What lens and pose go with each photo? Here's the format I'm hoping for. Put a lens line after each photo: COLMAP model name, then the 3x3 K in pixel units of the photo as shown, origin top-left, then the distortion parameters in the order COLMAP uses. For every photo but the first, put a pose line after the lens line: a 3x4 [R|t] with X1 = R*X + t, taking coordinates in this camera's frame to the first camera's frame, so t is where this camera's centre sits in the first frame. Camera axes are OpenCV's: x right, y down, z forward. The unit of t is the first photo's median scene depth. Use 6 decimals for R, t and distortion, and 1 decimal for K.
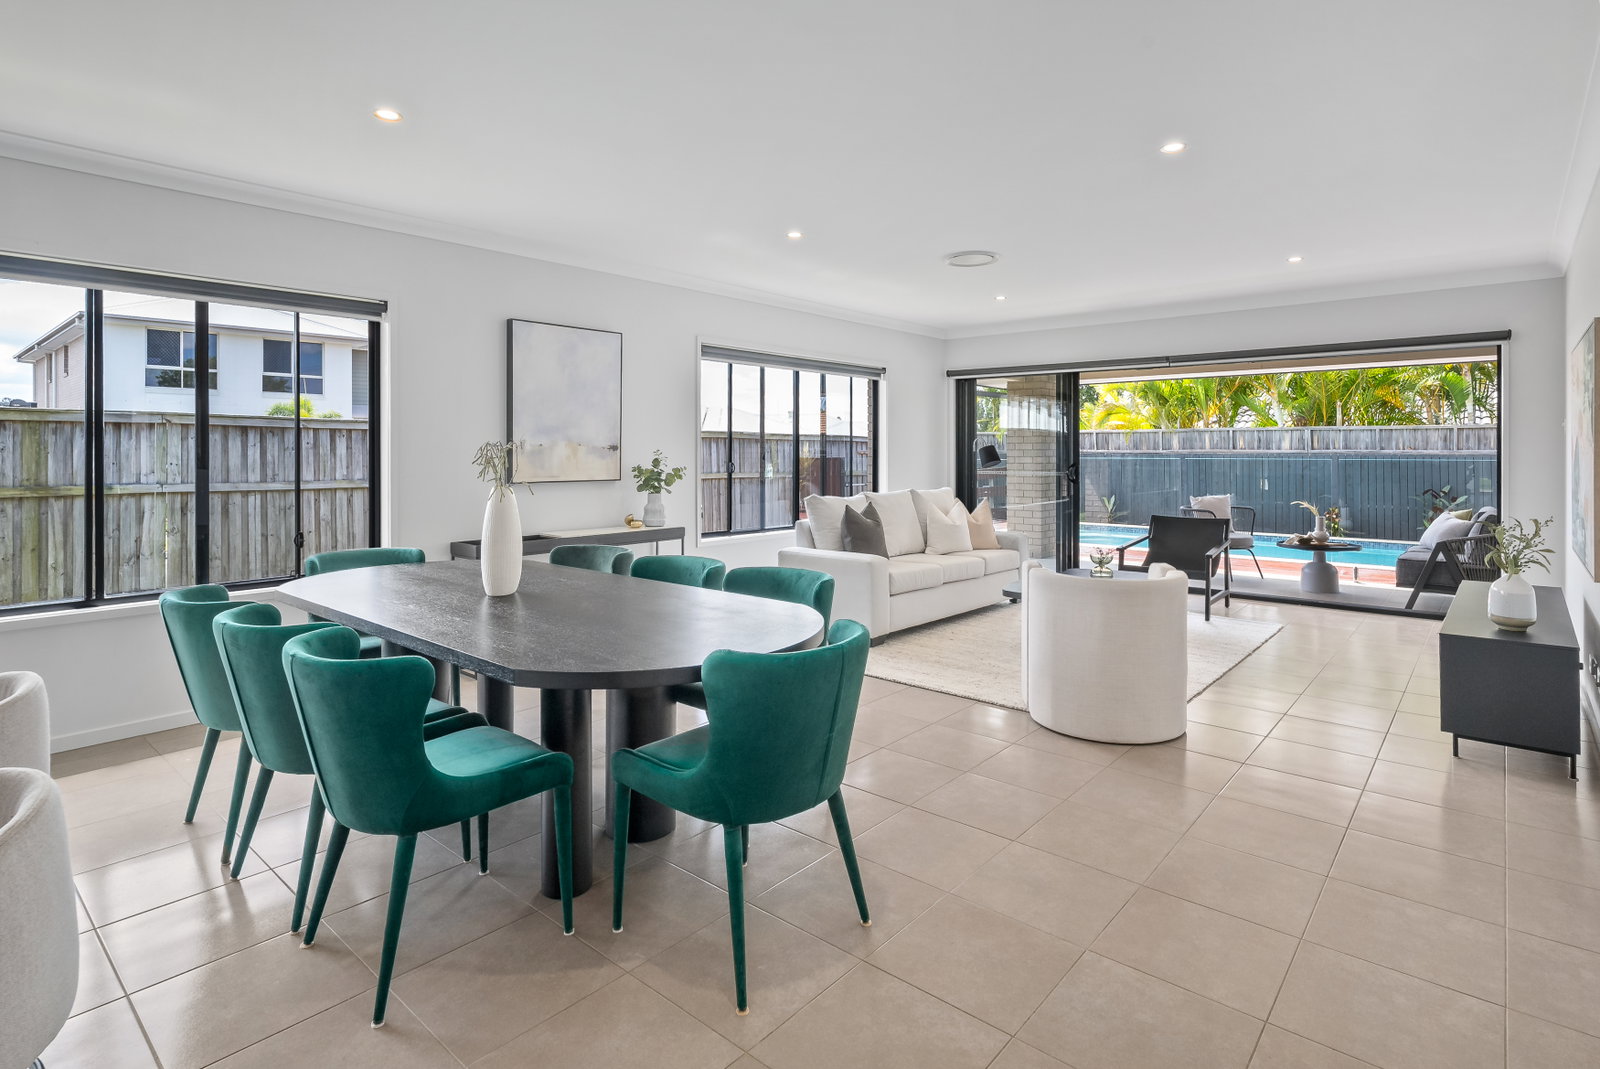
lens RADIAL K [[813.6, 0, 805.3], [0, 813.6, 457.4], [0, 0, 1]] dist [0.000496, 0.000318]
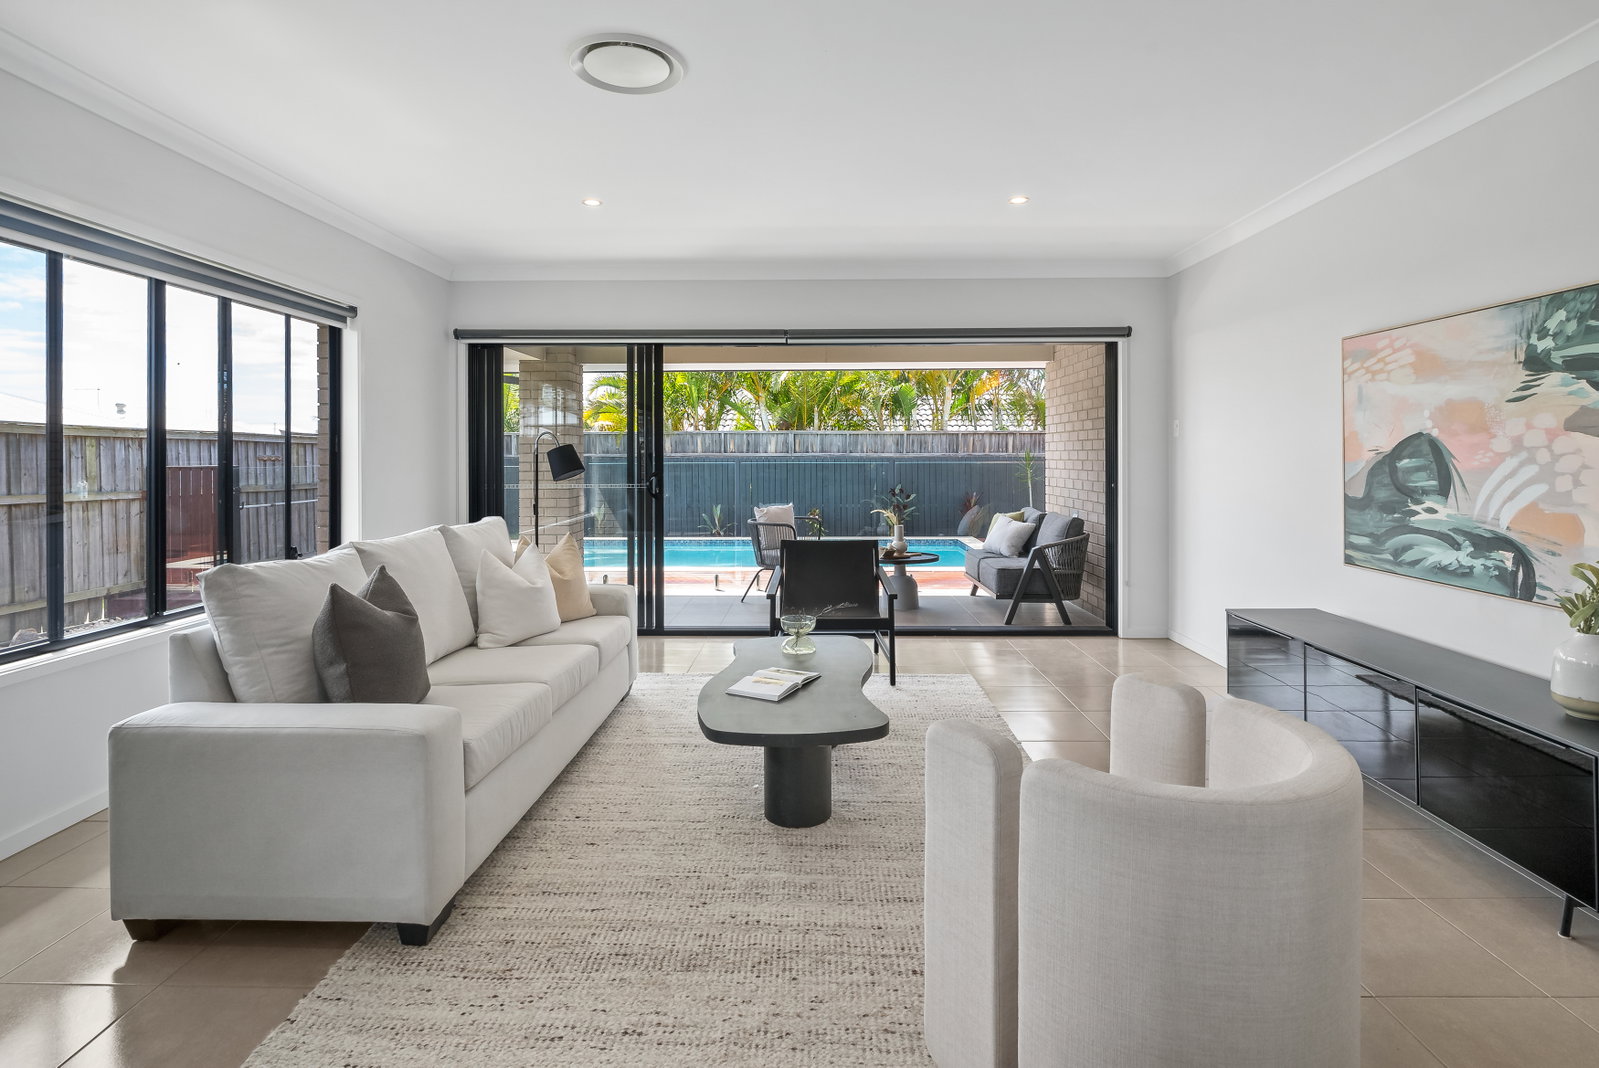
lens RADIAL K [[776.7, 0, 798.9], [0, 776.7, 453.7], [0, 0, 1]] dist [-0.002185, -0.000503]
pose [[0.763518, -0.000628, 0.645786, -0.014218], [0.007201, 0.999946, -0.007541, -0.001656], [-0.645747, 0.010408, 0.763481, 0.356400]]
